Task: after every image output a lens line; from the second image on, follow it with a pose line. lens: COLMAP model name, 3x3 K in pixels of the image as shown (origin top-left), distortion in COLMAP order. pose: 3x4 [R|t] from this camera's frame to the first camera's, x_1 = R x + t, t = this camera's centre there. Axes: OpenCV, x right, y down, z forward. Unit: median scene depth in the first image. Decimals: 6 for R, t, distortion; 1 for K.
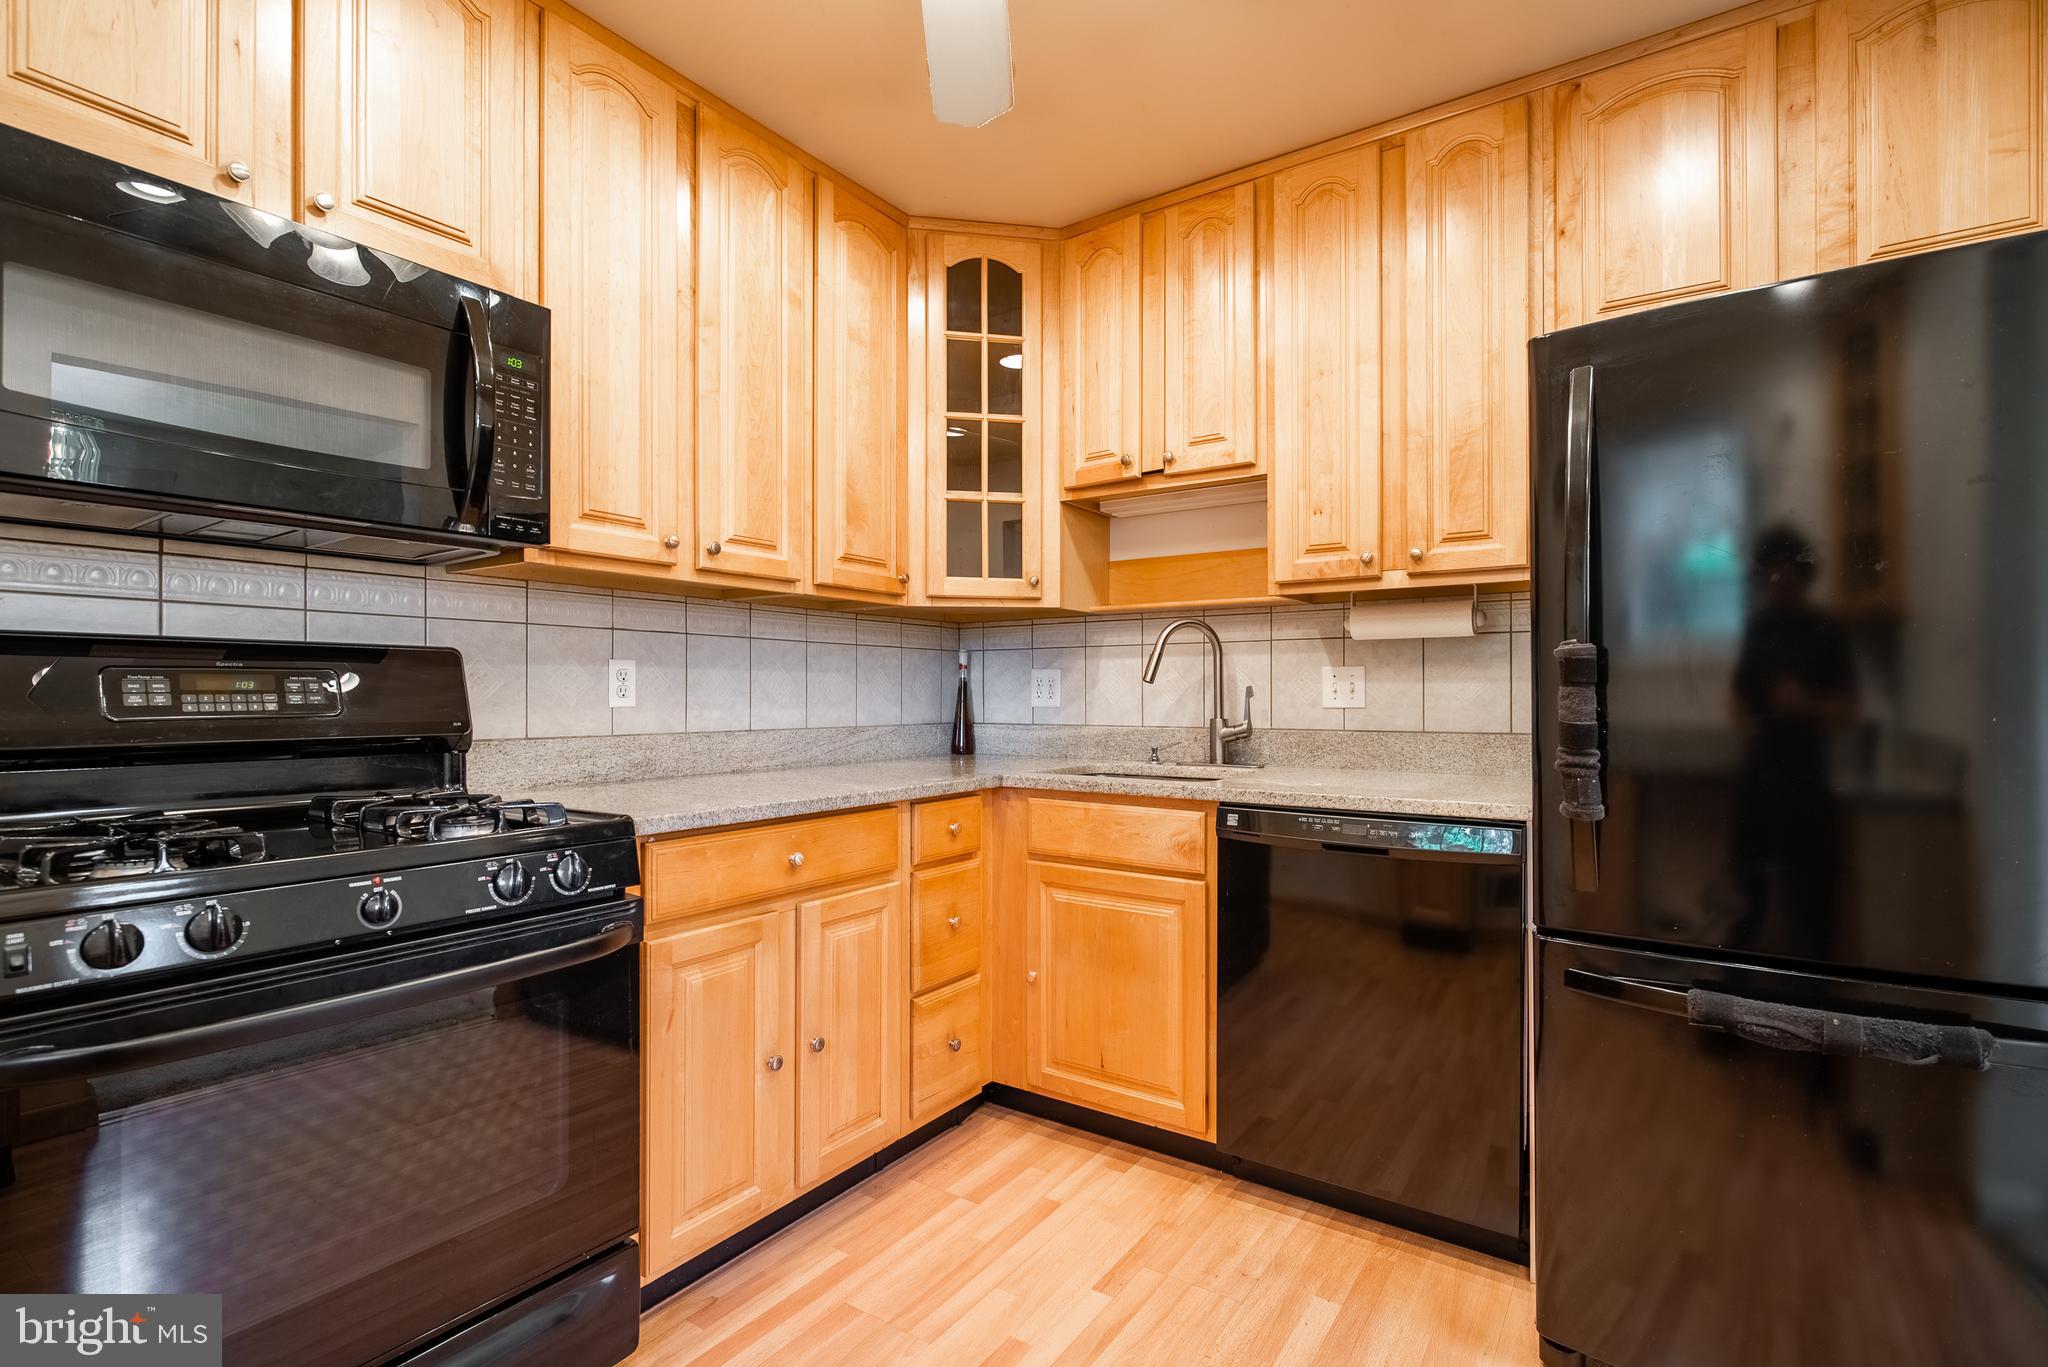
lens RADIAL K [[953.2, 0, 1048.7], [0, 953.2, 690.2], [0, 0, 1]] dist [-0.003866, -0.001709]
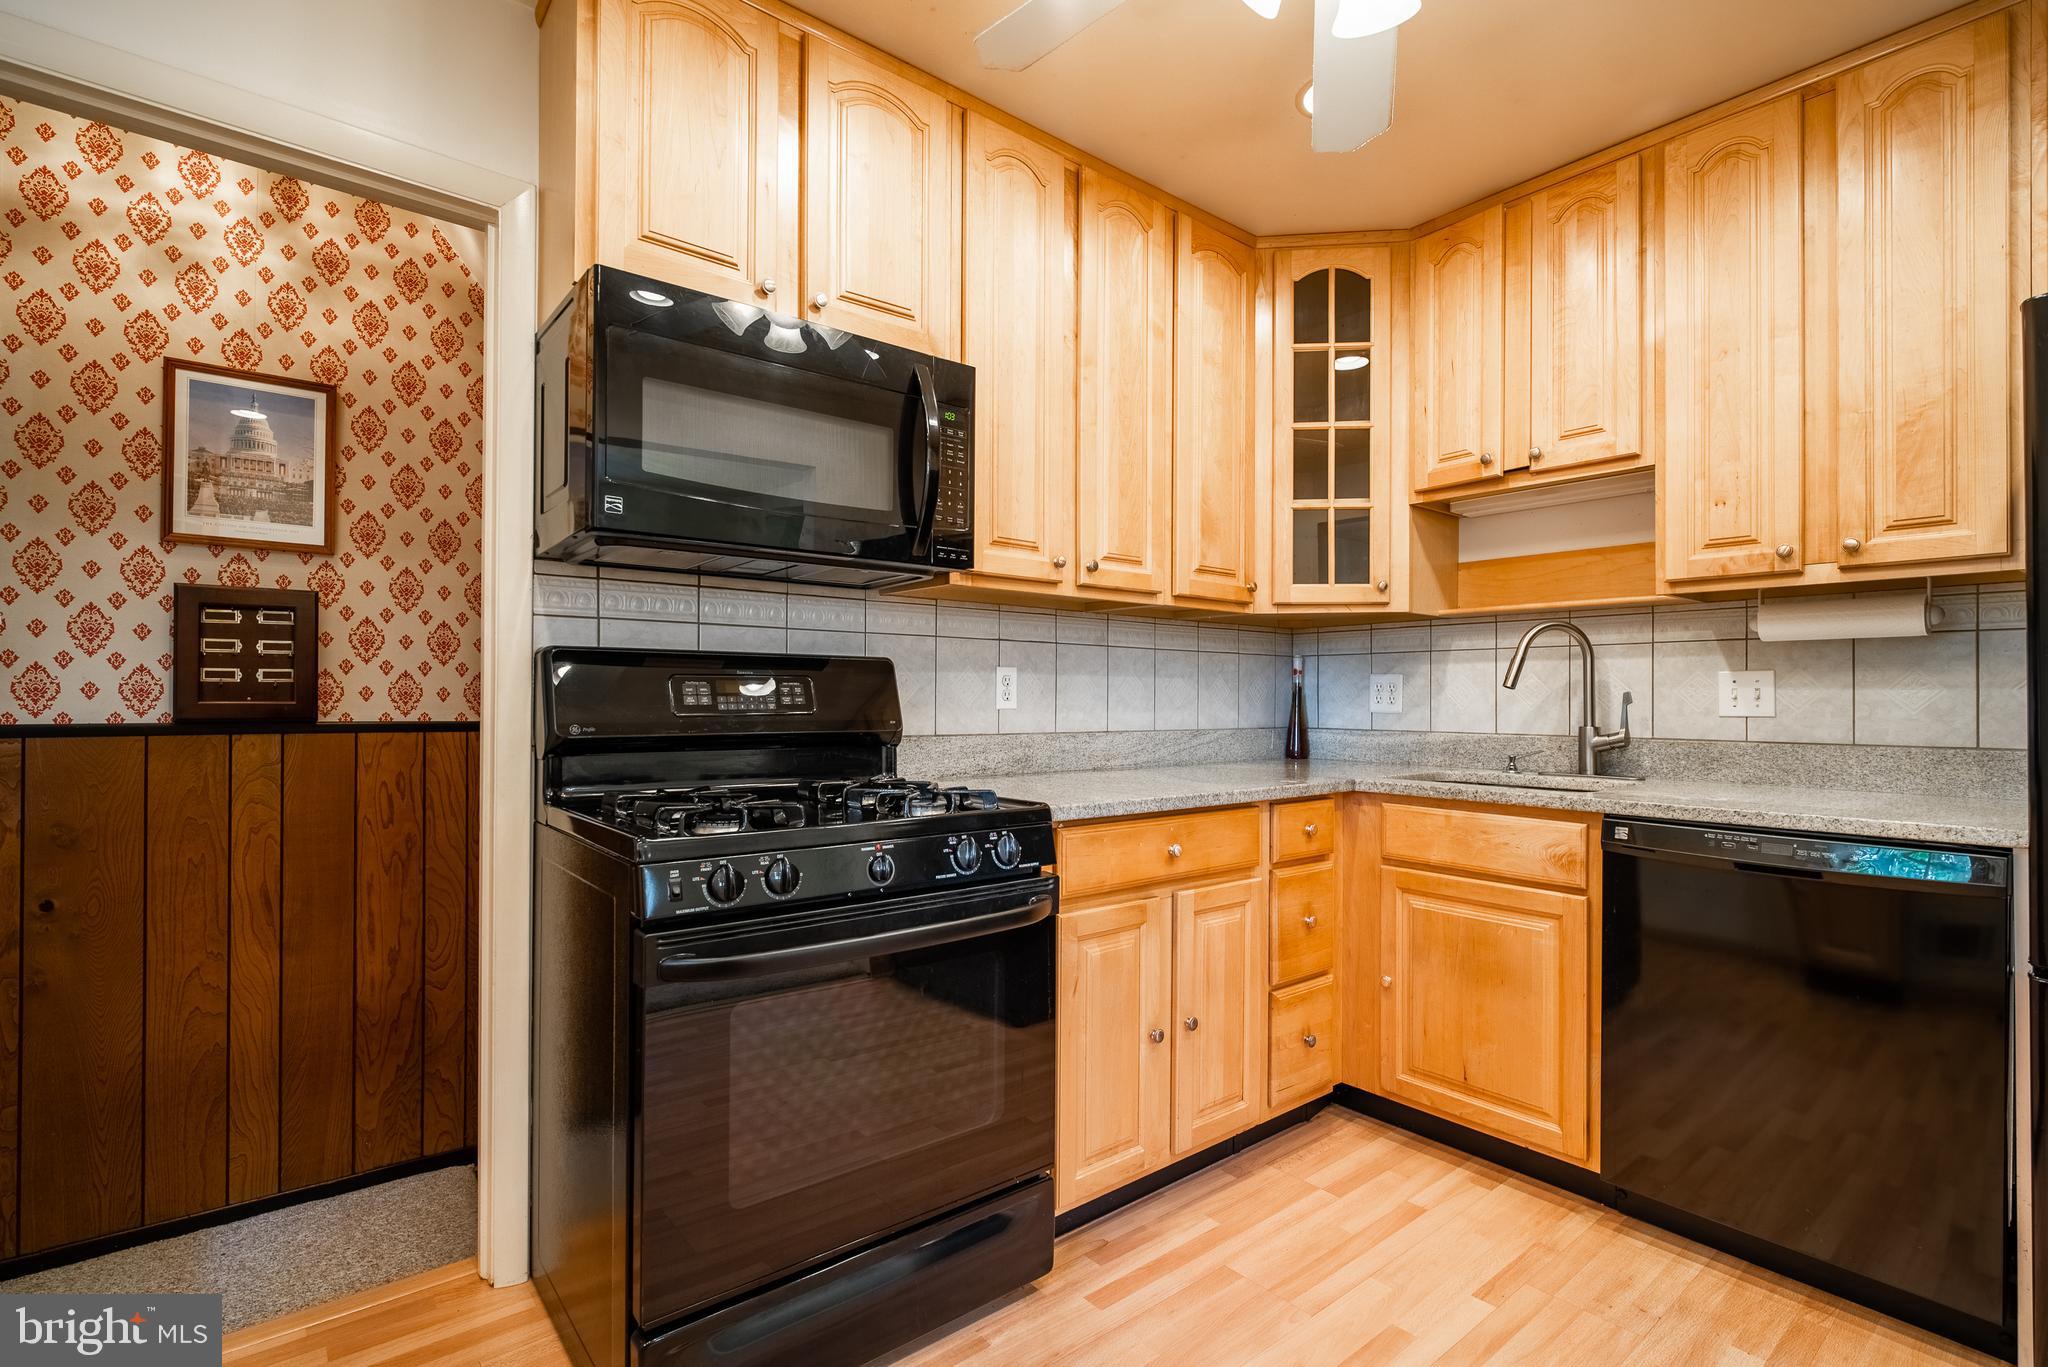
lens RADIAL K [[953.2, 0, 1046.1], [0, 953.2, 692.4], [0, 0, 1]] dist [-0.003866, -0.001709]
pose [[0.956950, 0.003419, -0.290231, -0.077362], [-0.004044, 0.999991, -0.001552, -0.000338], [0.290223, 0.002659, 0.956955, -0.070063]]
